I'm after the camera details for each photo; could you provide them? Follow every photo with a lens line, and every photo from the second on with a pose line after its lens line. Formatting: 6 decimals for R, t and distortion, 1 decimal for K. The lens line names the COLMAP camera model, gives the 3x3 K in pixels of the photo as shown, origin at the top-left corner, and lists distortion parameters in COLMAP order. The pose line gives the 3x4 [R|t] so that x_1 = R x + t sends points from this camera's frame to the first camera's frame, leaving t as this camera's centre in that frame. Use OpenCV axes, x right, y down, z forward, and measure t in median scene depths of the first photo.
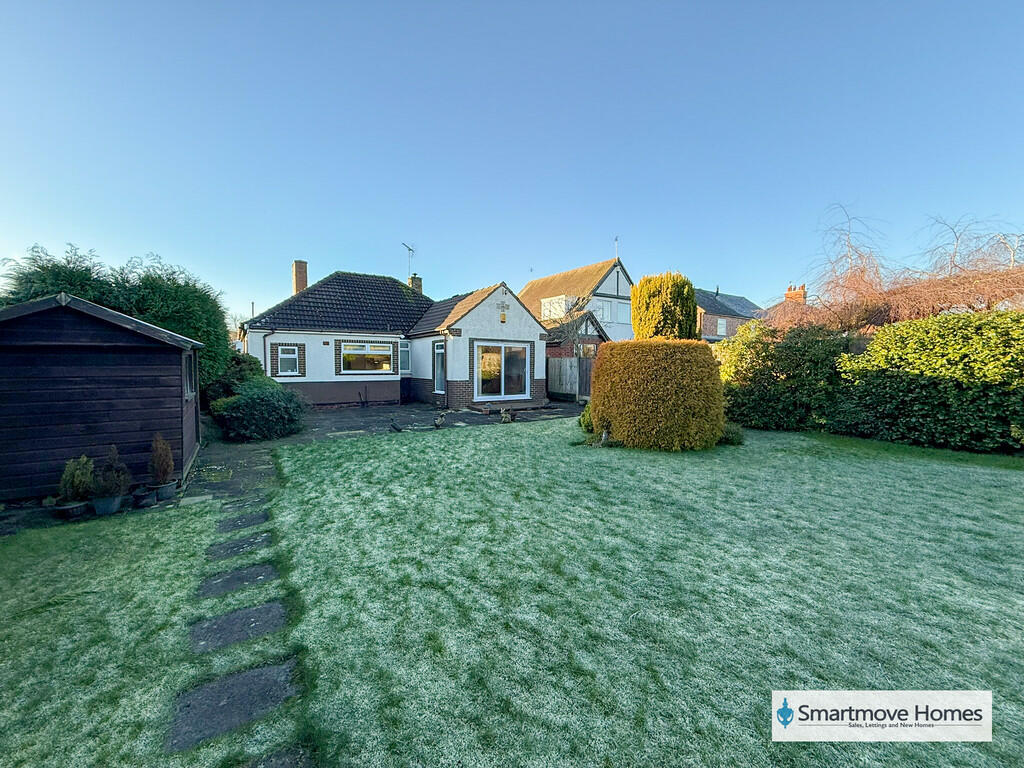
lens RADIAL K [[408.9, 0, 509.0], [0, 408.9, 381.8], [0, 0, 1]] dist [0.000903, 0.000228]
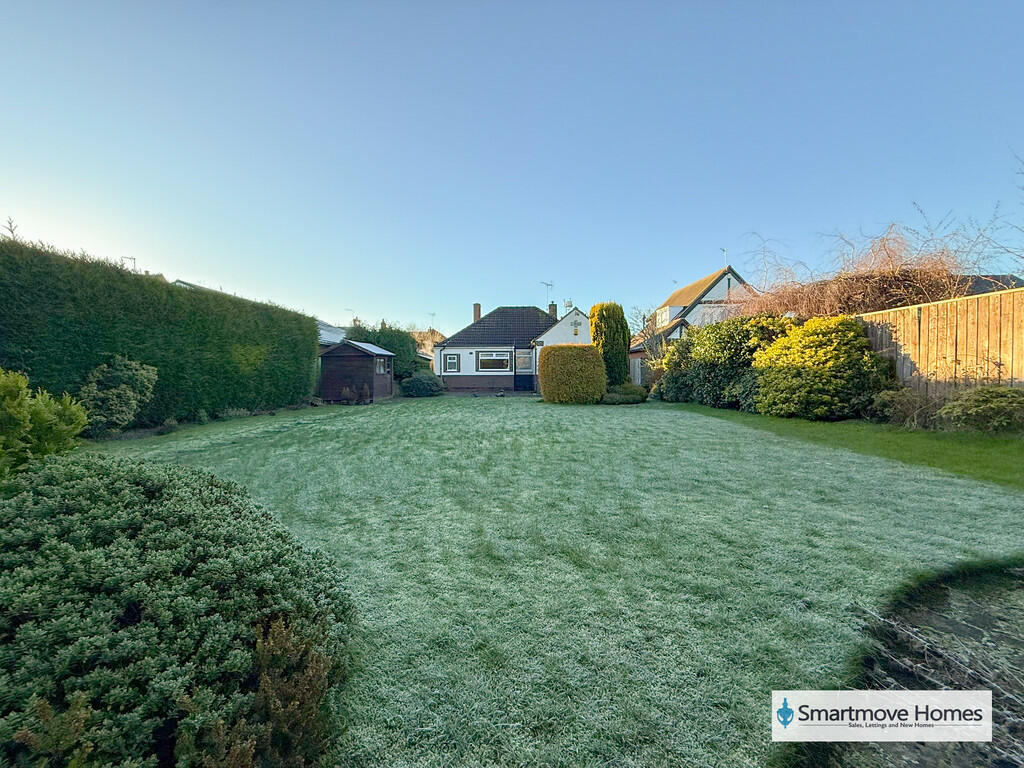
lens RADIAL K [[408.9, 0, 509.0], [0, 408.9, 381.8], [0, 0, 1]] dist [0.000903, 0.000228]
pose [[0.834211, 0.004789, -0.551424, 0.618373], [-0.017943, 0.999669, -0.018463, 0.054215], [0.551153, 0.025297, 0.834021, -0.344721]]
